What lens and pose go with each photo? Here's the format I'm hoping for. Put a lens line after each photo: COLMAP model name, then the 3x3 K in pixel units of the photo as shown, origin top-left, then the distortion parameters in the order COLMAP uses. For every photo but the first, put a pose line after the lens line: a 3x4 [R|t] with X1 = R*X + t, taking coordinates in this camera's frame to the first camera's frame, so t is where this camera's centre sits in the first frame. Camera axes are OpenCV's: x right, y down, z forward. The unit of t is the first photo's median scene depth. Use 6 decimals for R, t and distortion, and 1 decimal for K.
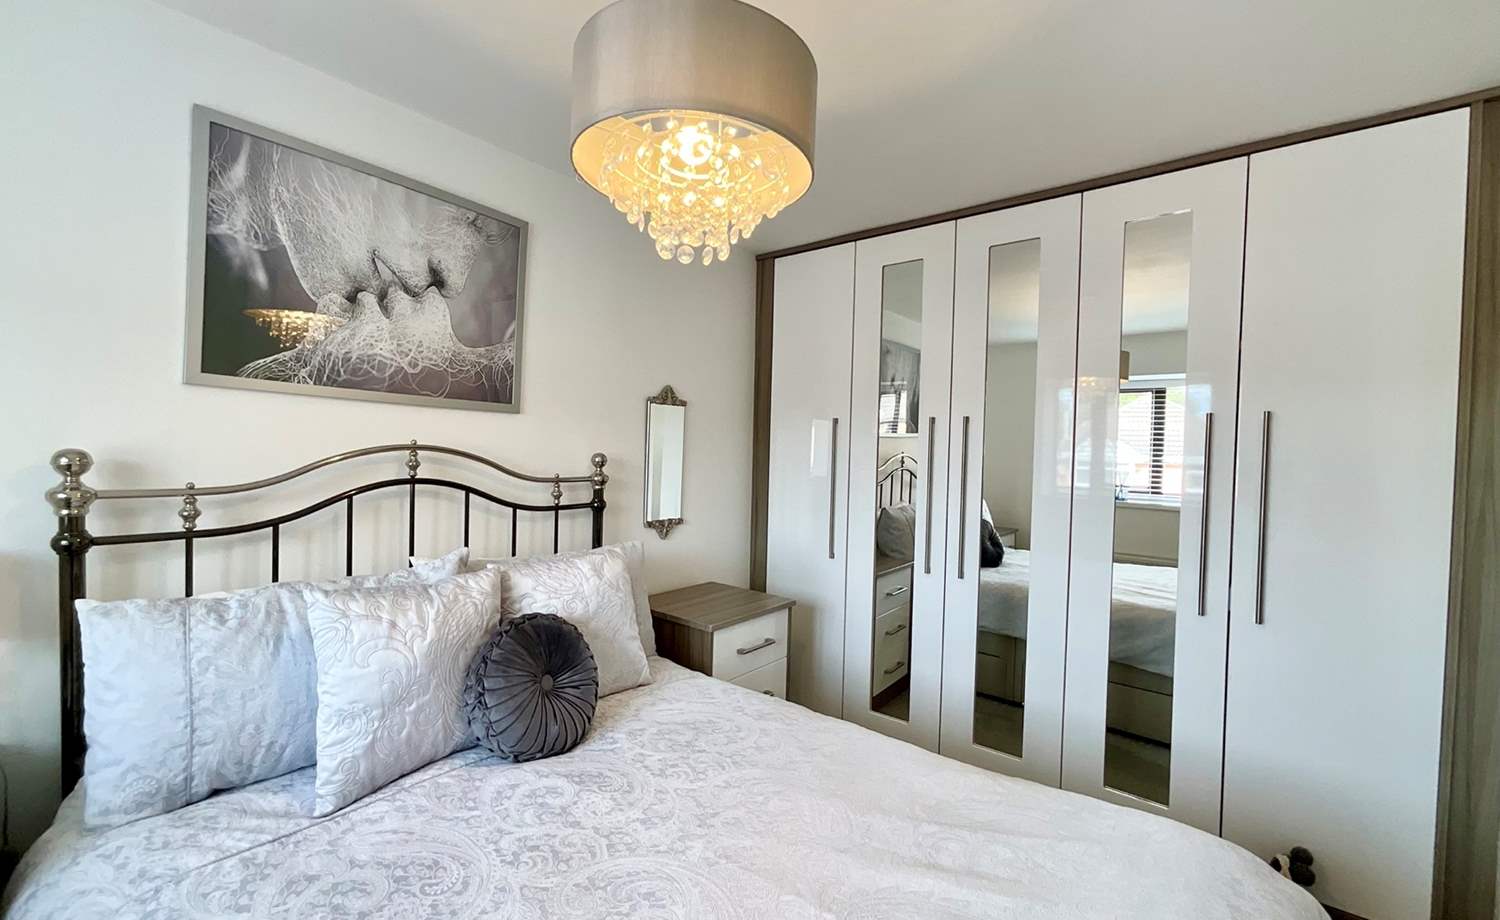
lens RADIAL K [[609.1, 0, 746.3], [0, 609.1, 460.3], [0, 0, 1]] dist [-0.000103, -0.000004]
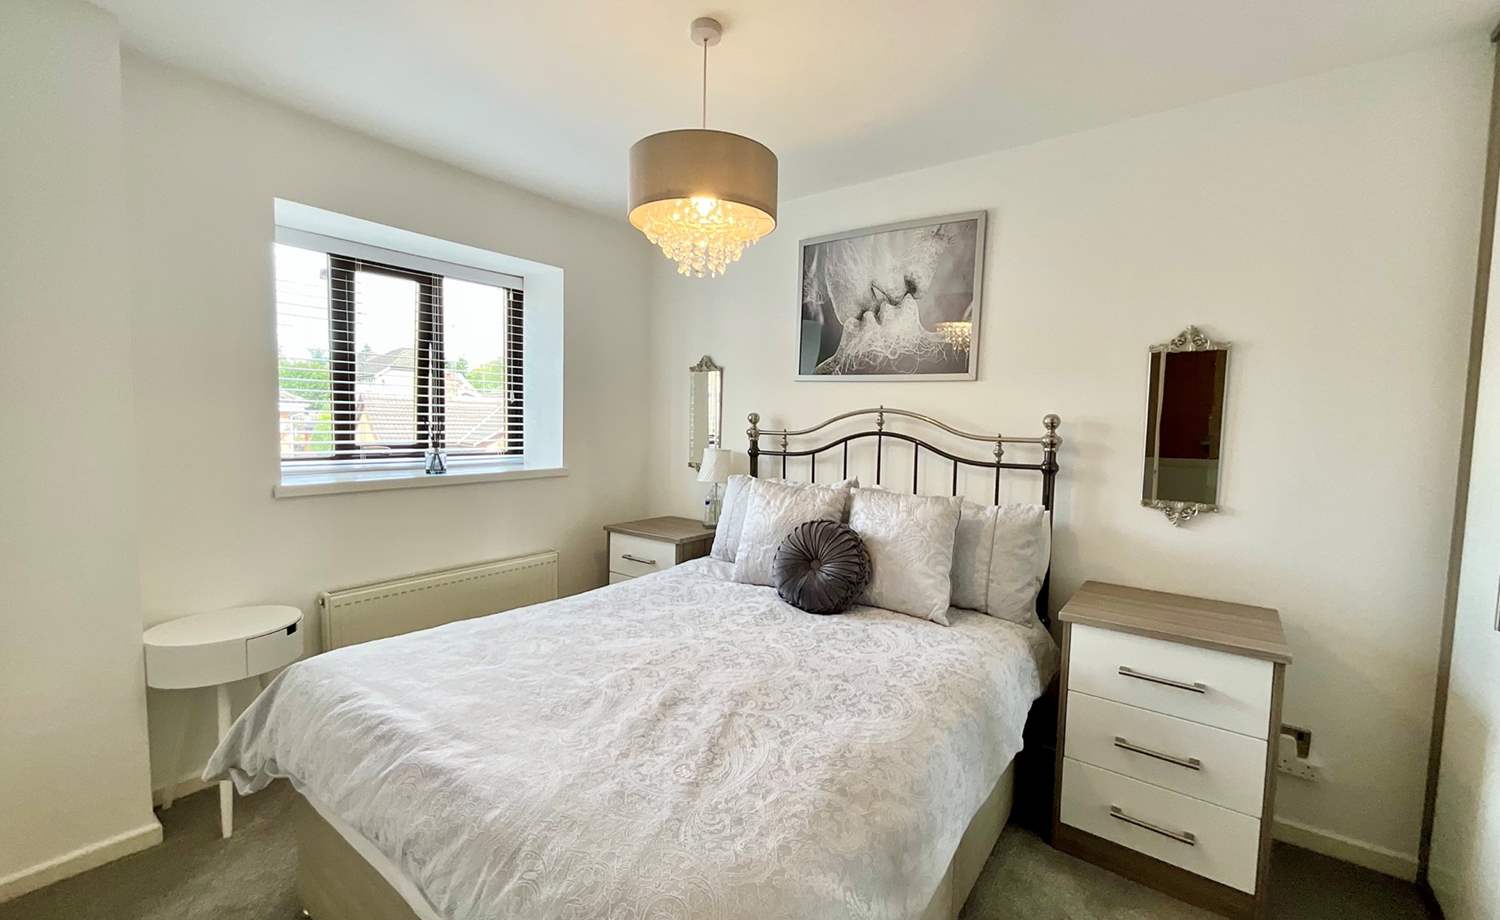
lens RADIAL K [[609.1, 0, 746.3], [0, 609.1, 460.3], [0, 0, 1]] dist [-0.000103, -0.000004]
pose [[0.031536, 0.042718, -0.998589, 0.928556], [-0.035854, 0.998492, 0.041581, 0.050209], [0.998859, 0.034493, 0.033020, 0.644432]]
